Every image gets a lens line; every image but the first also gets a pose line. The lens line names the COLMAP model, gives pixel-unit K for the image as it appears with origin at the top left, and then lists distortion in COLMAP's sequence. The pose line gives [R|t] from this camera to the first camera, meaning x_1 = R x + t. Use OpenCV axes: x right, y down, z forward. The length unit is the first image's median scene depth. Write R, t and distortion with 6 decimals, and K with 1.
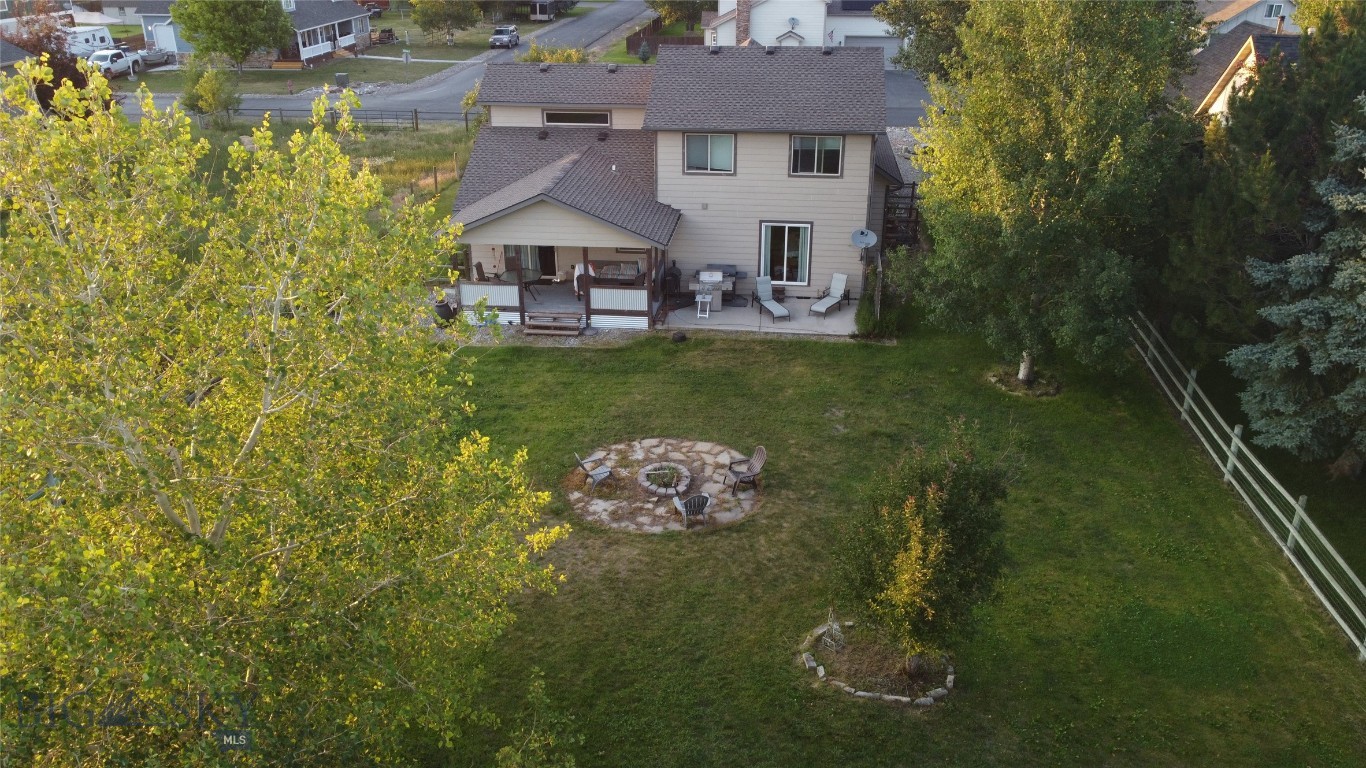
lens RADIAL K [[1013.0, 0, 681.3], [0, 1013.0, 385.6], [0, 0, 1]] dist [0.005217, -0.006652]
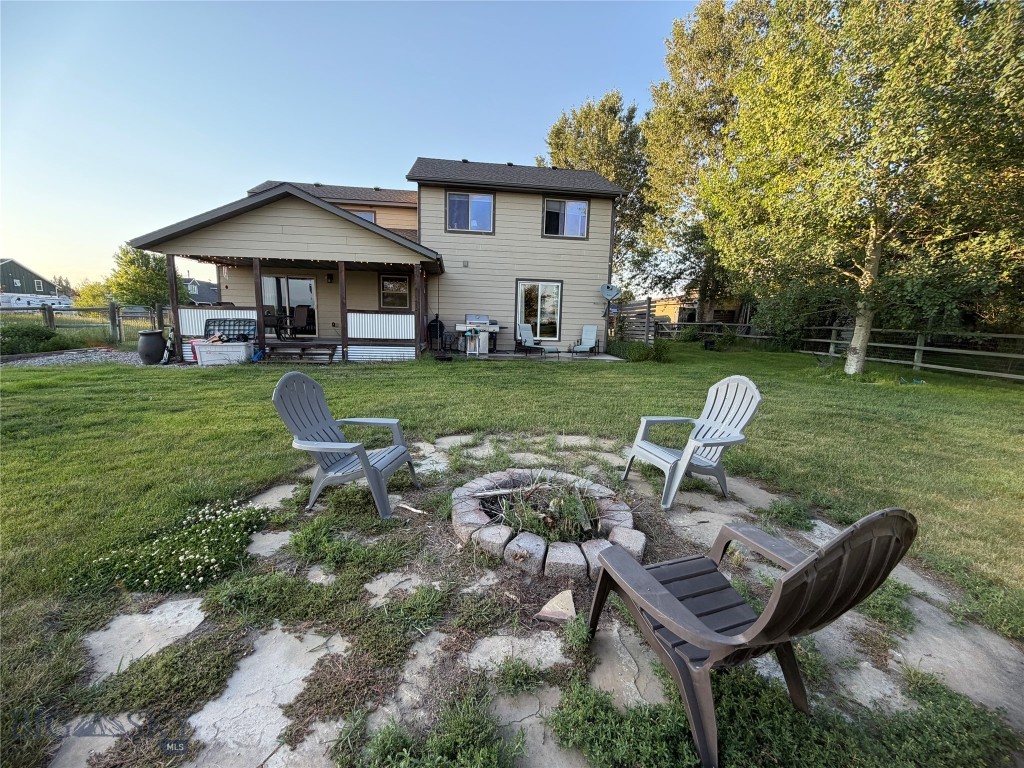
lens RADIAL K [[412.1, 0, 505.8], [0, 412.1, 387.4], [0, 0, 1]] dist [-0.001973, -0.000068]
pose [[0.972654, -0.013221, 0.231880, -0.038698], [0.072690, 0.965551, -0.249854, 0.061072], [-0.220589, 0.259877, 0.940109, 0.625016]]
